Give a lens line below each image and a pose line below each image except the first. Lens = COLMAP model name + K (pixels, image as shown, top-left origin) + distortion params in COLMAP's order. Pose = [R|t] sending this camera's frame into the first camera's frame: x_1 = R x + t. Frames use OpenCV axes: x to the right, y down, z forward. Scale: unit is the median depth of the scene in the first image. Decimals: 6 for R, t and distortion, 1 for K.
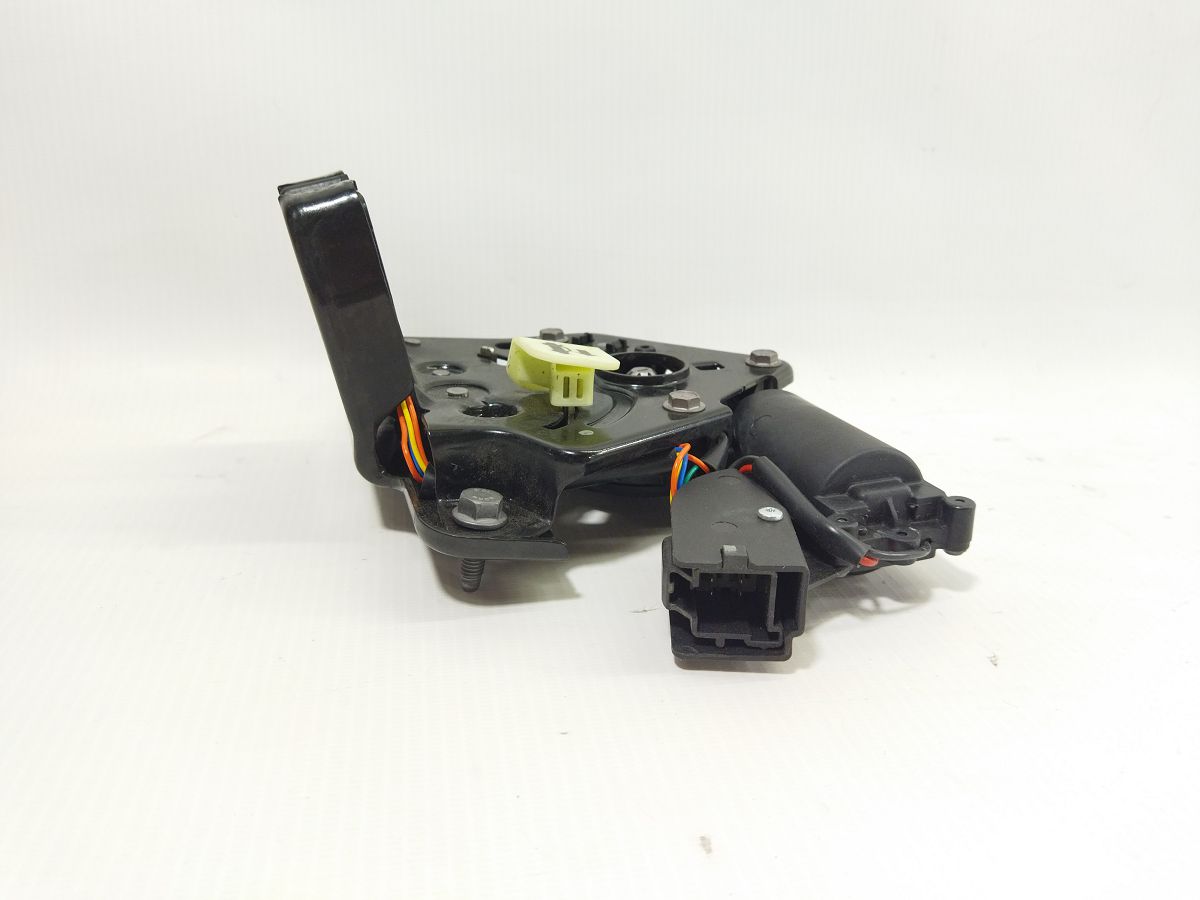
lens RADIAL K [[935.7, 0, 600.0], [0, 935.7, 450.0], [0, 0, 1]] dist [0.055037, 0.001340]
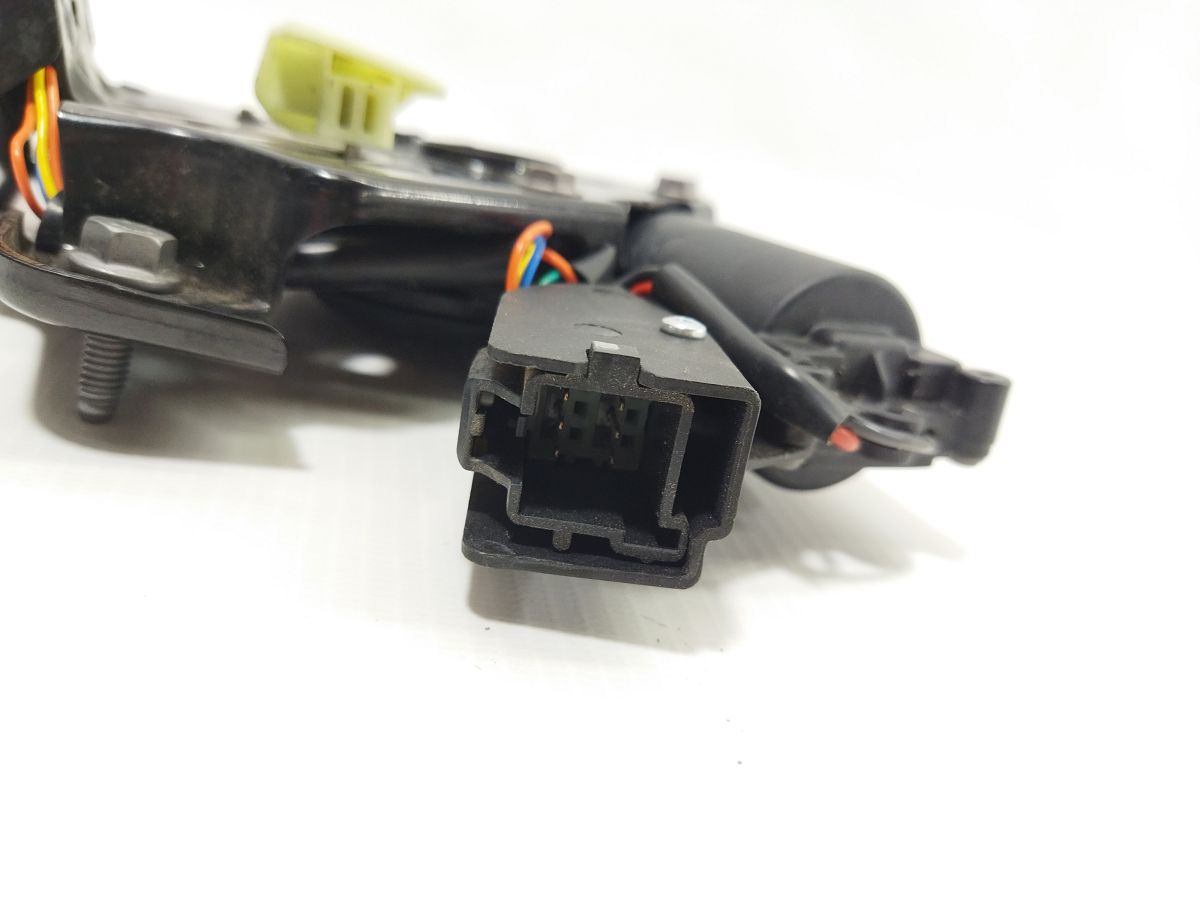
lens RADIAL K [[935.7, 0, 600.0], [0, 935.7, 450.0], [0, 0, 1]] dist [0.055037, 0.001340]
pose [[0.981908, 0.126014, 0.141343, 0.068644], [-0.121150, 0.991722, -0.042541, 0.167864], [-0.145534, 0.024648, 0.989046, 0.483358]]
